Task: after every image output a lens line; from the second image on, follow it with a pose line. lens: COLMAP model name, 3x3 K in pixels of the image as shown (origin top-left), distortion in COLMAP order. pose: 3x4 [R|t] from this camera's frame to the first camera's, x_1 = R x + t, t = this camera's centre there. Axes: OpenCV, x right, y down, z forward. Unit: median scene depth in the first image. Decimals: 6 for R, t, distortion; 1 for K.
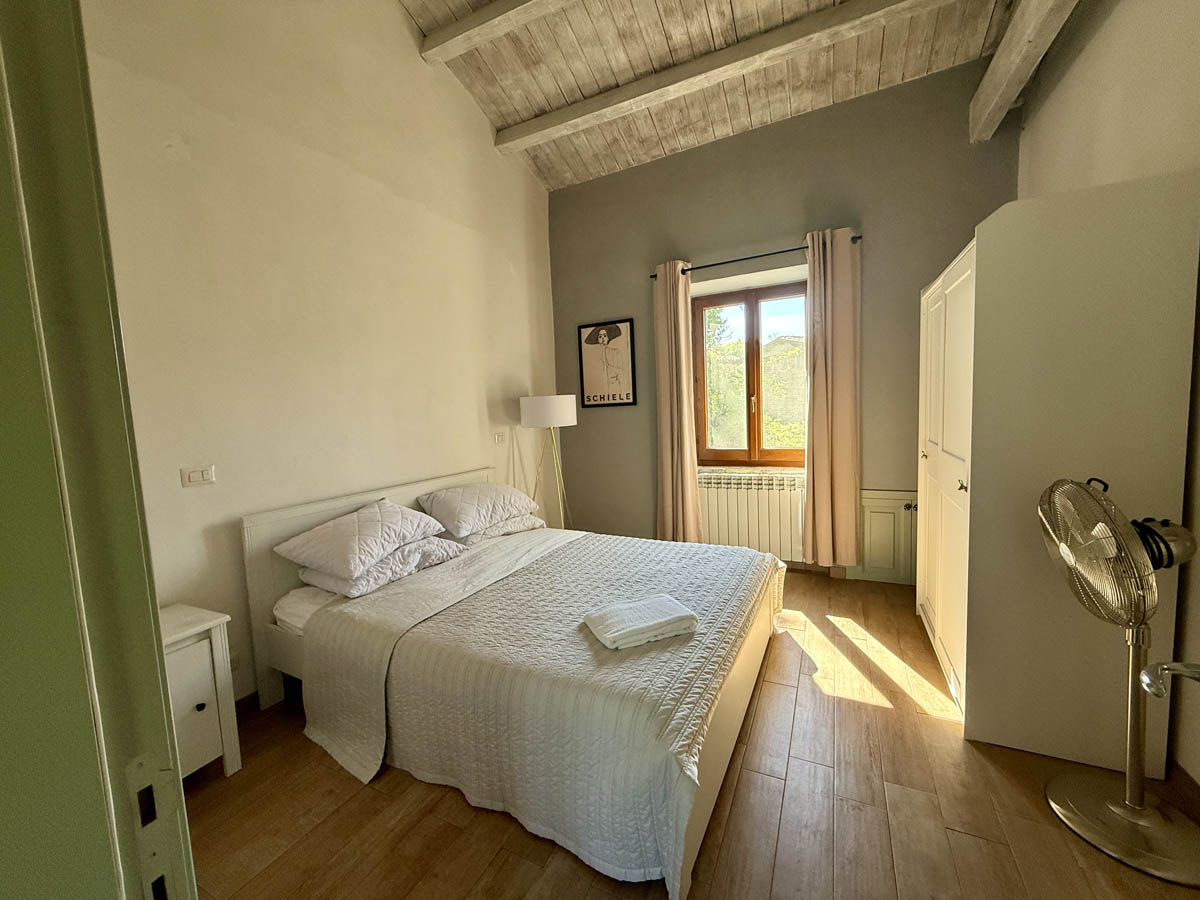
lens RADIAL K [[473.9, 0, 600.0], [0, 473.9, 450.0], [0, 0, 1]] dist [0.000751, 0.000125]
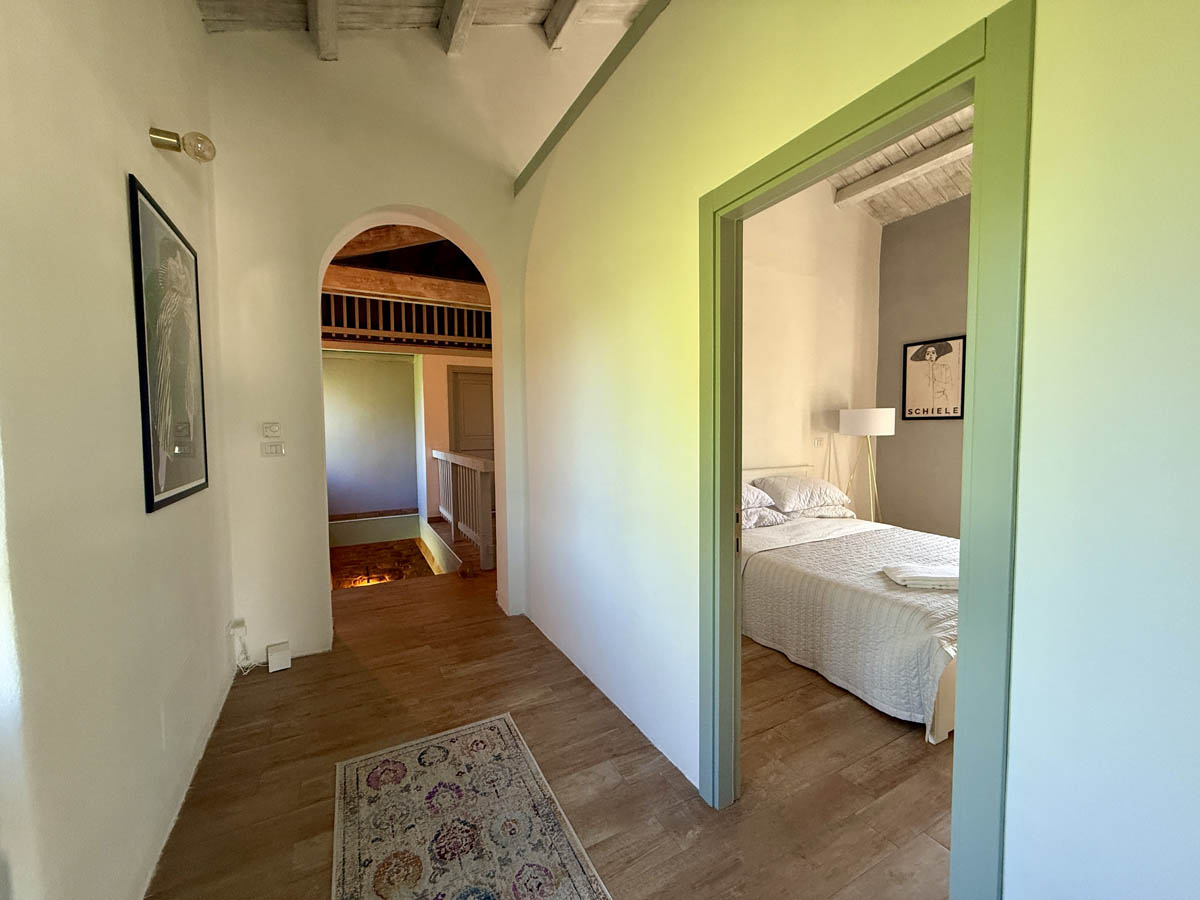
lens RADIAL K [[473.9, 0, 600.0], [0, 473.9, 450.0], [0, 0, 1]] dist [0.000751, 0.000125]
pose [[0.812577, 0.067812, -0.578896, 0.041736], [-0.078878, 0.996866, 0.006055, 0.034401], [0.577492, 0.040742, 0.815379, -0.353215]]
